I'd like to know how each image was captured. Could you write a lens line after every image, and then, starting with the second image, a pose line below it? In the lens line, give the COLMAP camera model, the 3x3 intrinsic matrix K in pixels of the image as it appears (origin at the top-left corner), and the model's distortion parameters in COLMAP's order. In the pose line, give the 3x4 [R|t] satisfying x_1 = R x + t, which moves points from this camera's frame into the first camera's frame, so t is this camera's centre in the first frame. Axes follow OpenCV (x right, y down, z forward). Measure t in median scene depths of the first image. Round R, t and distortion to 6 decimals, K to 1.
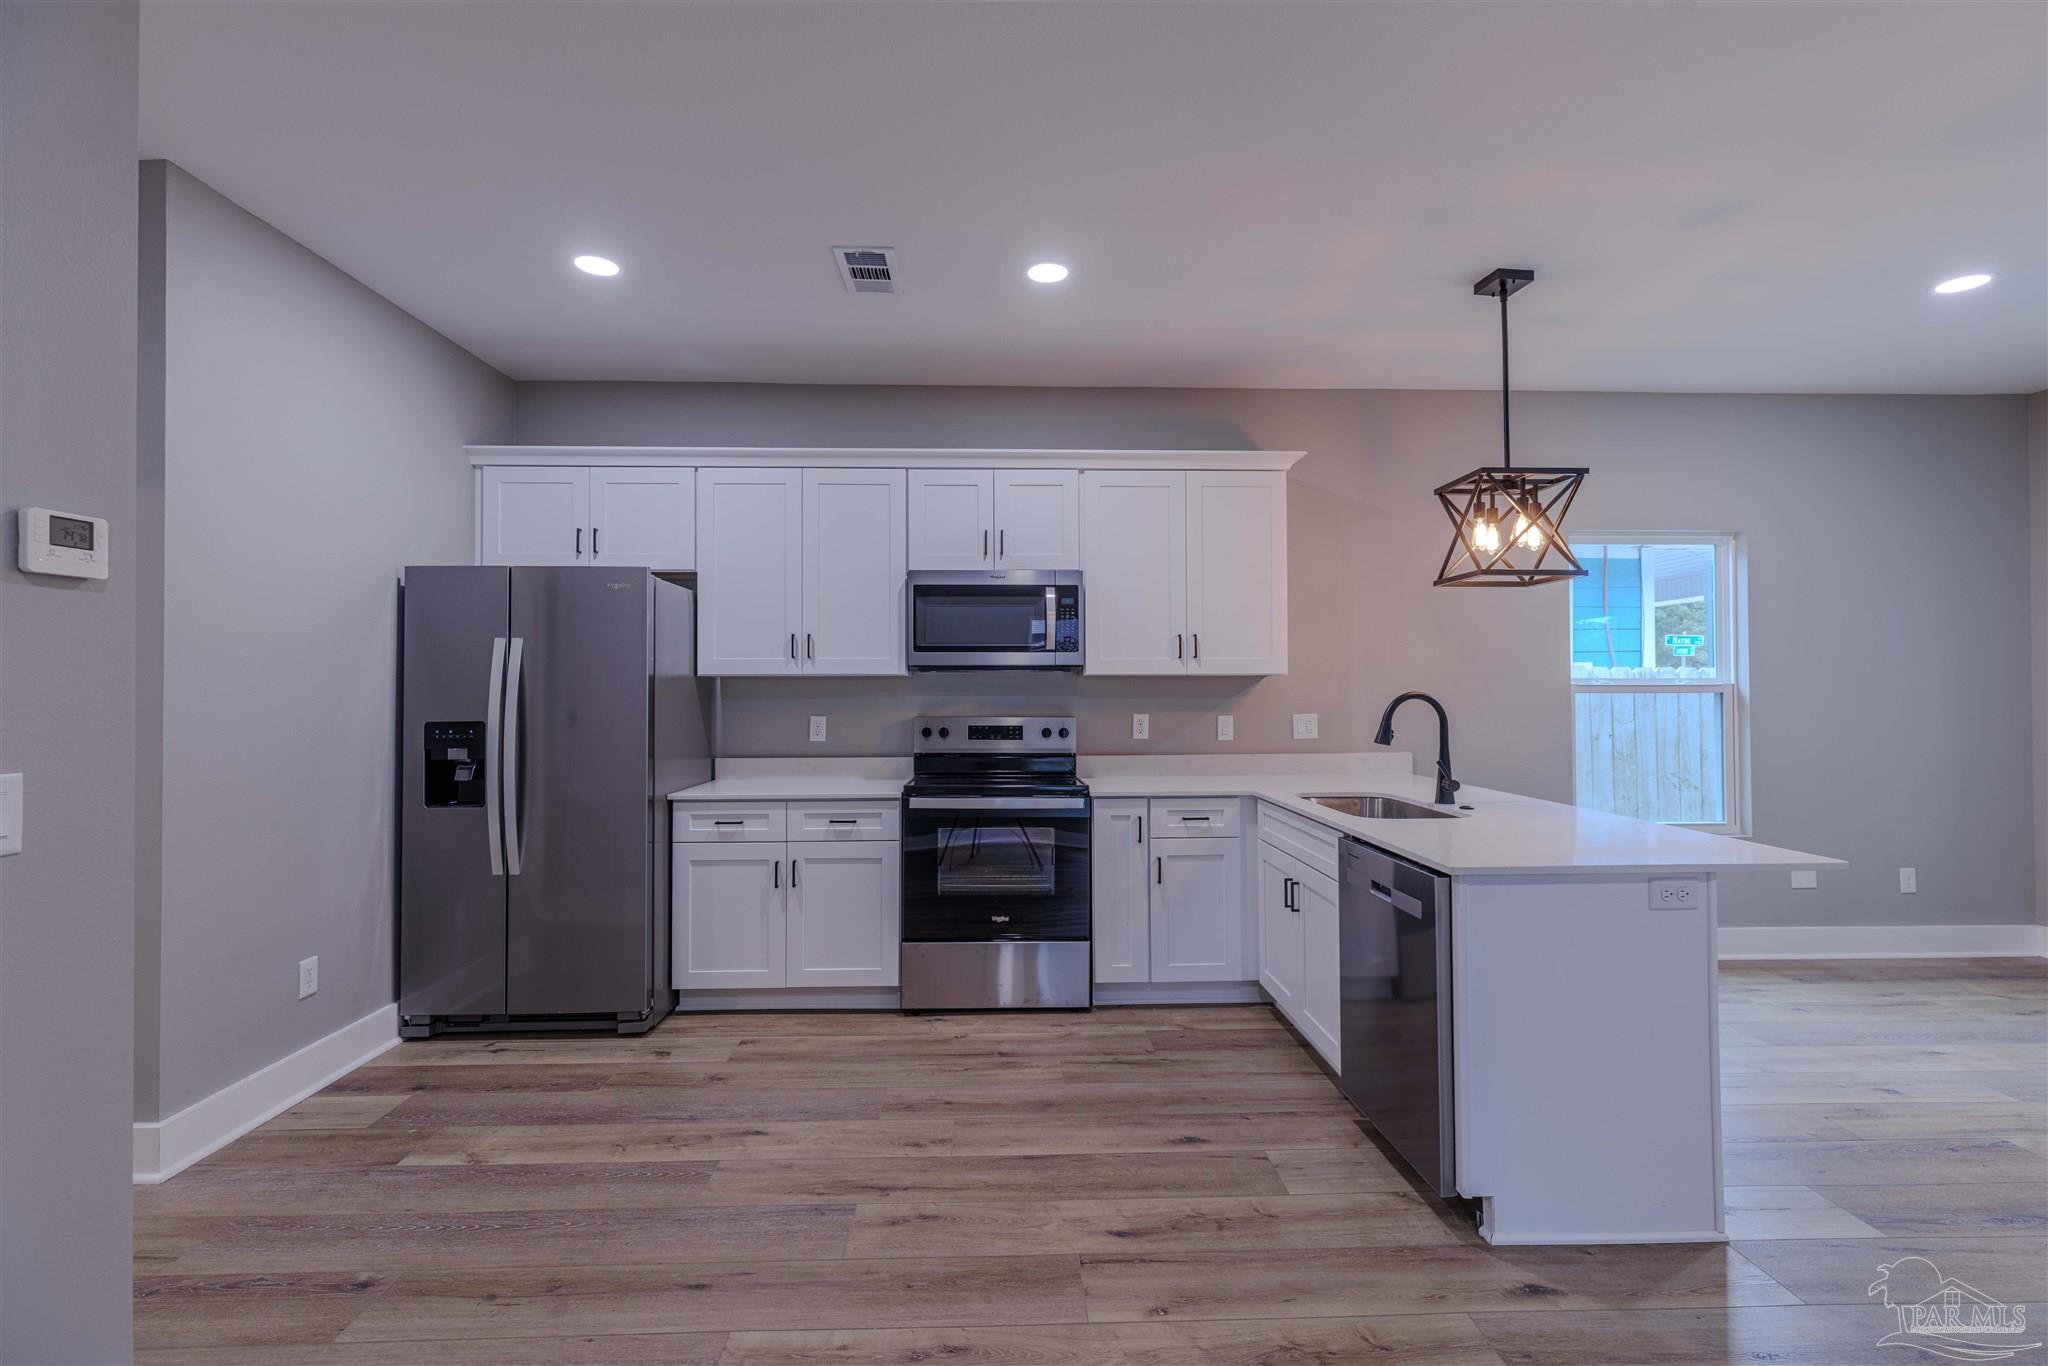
lens RADIAL K [[912.7, 0, 1023.3], [0, 912.7, 677.5], [0, 0, 1]] dist [0.003604, -0.000214]
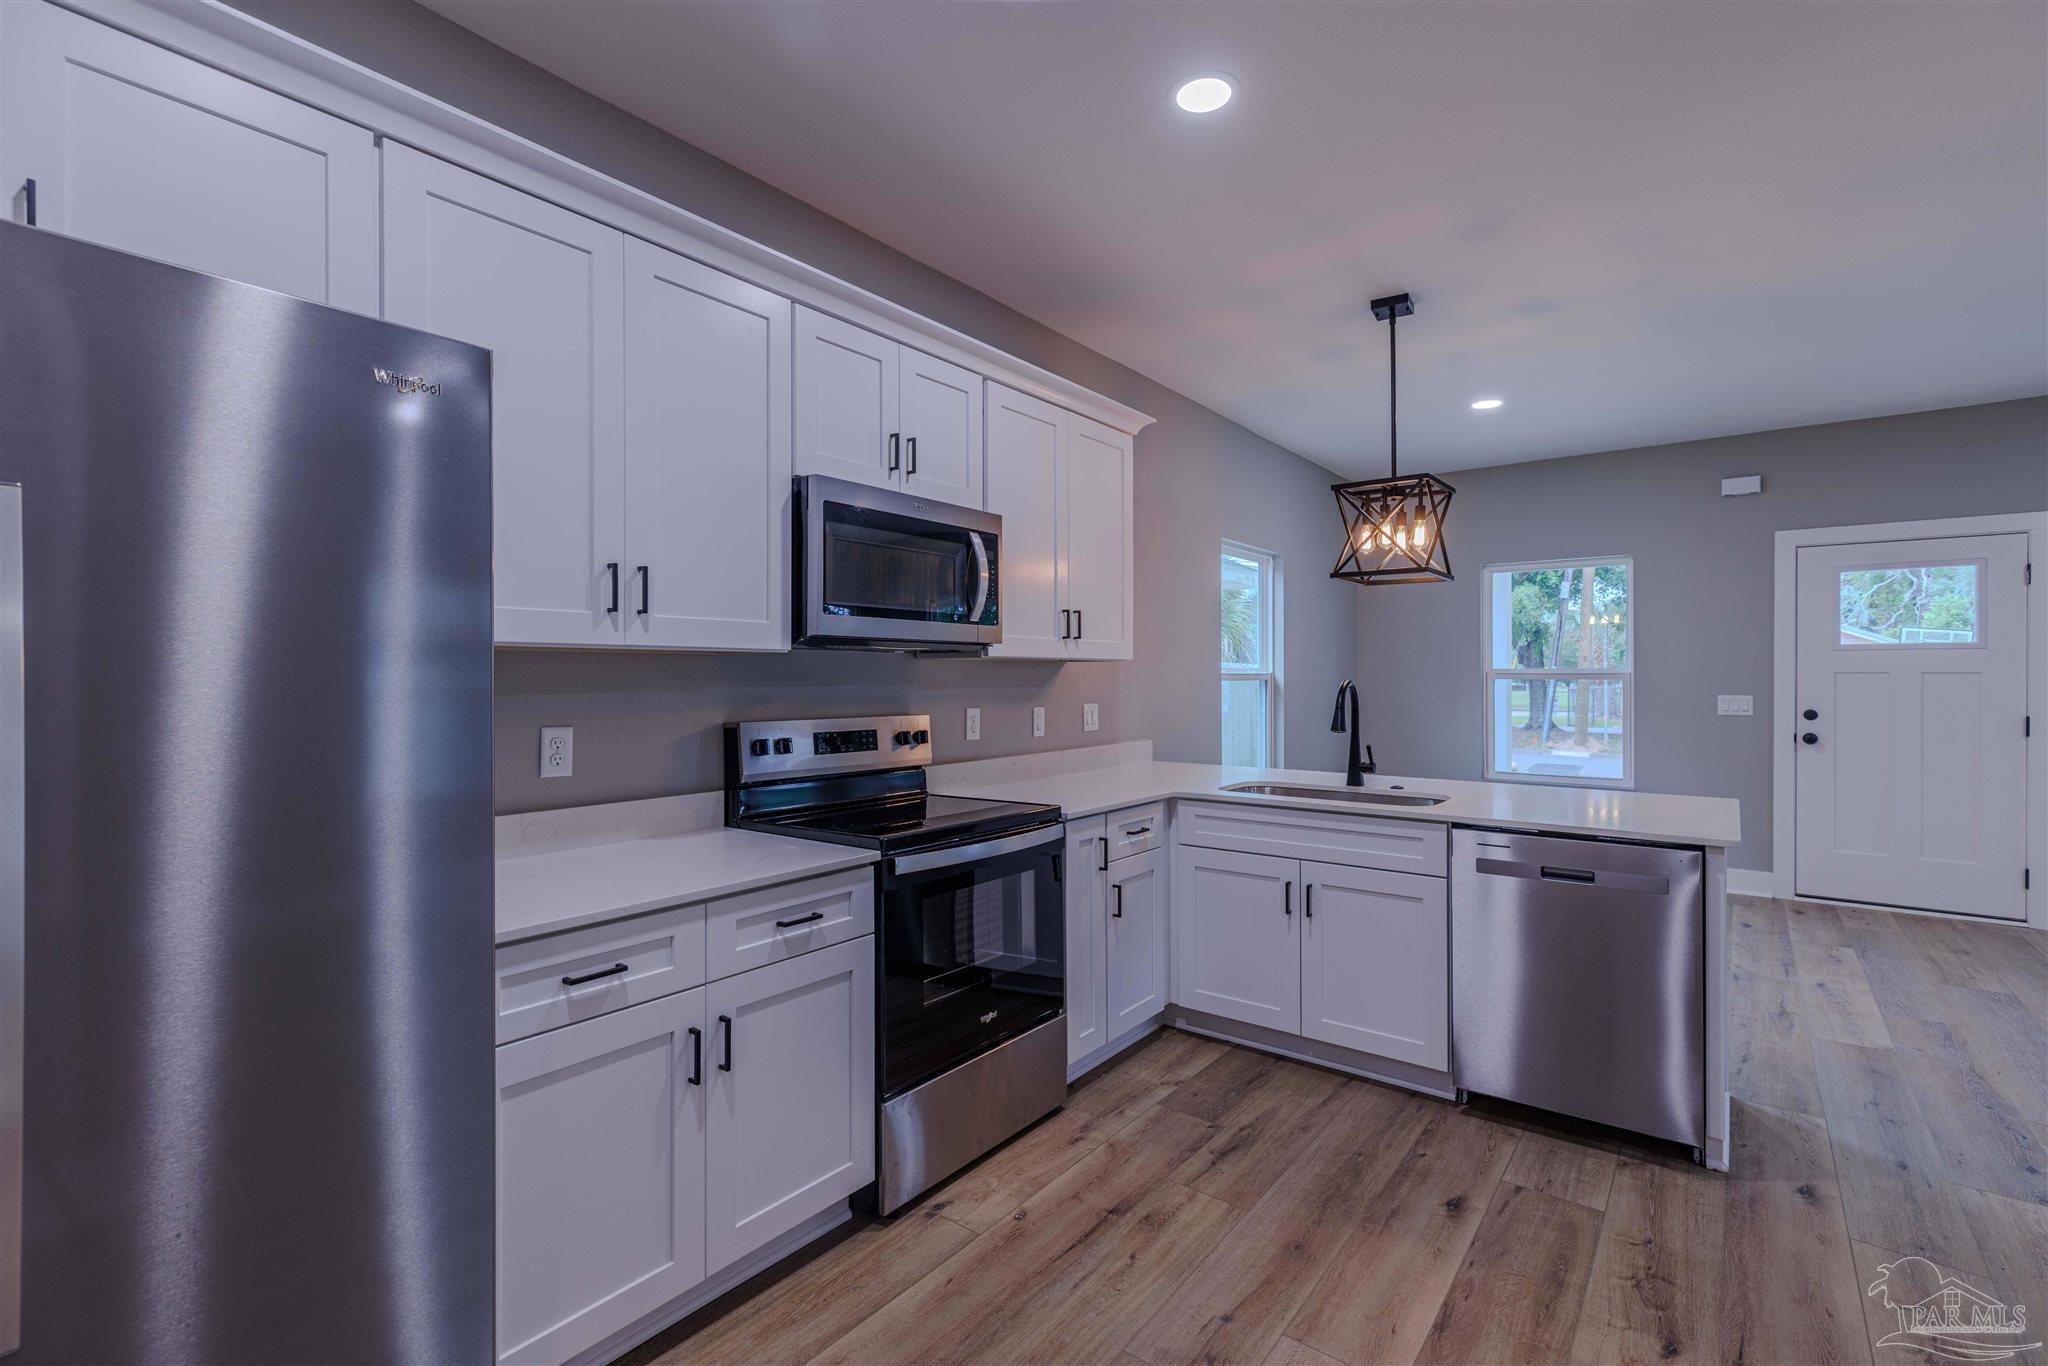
lens RADIAL K [[913.8, 0, 1019.6], [0, 913.8, 675.6], [0, 0, 1]] dist [0.003299, 0.000613]
pose [[0.642875, 0.002918, 0.765966, -0.557386], [-0.011093, 0.999923, 0.005501, 0.009109], [-0.765891, -0.012033, 0.642858, 0.582935]]
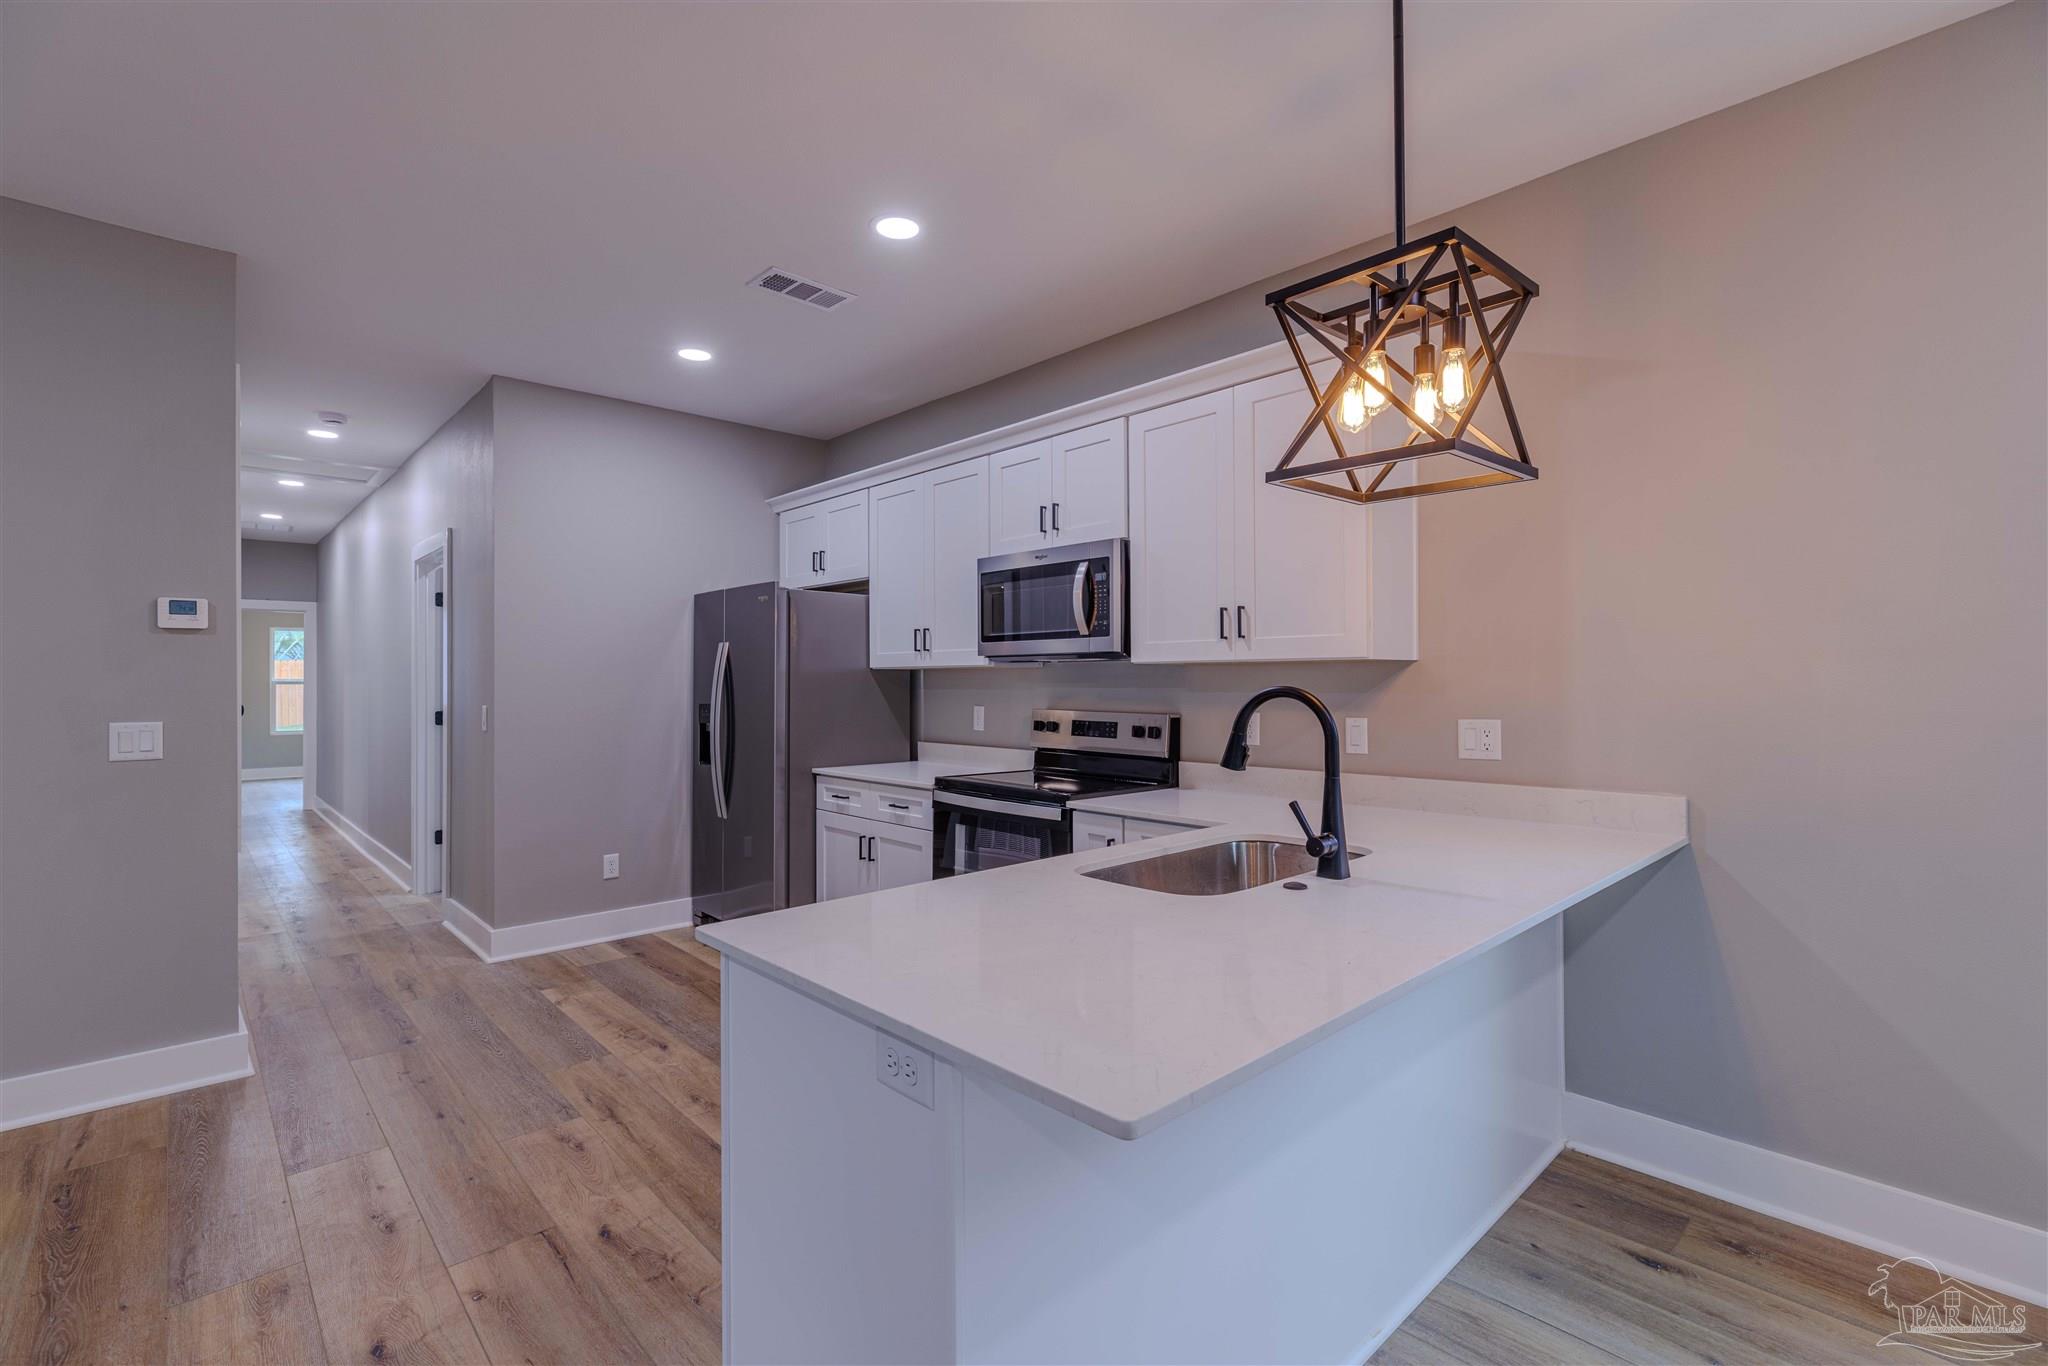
lens RADIAL K [[913.8, 0, 1019.6], [0, 913.8, 675.6], [0, 0, 1]] dist [0.003299, 0.000613]
pose [[0.656660, -0.003078, -0.754180, 0.725008], [0.011699, 0.999913, 0.006106, 0.002512], [0.754096, -0.012833, 0.656639, 0.437149]]
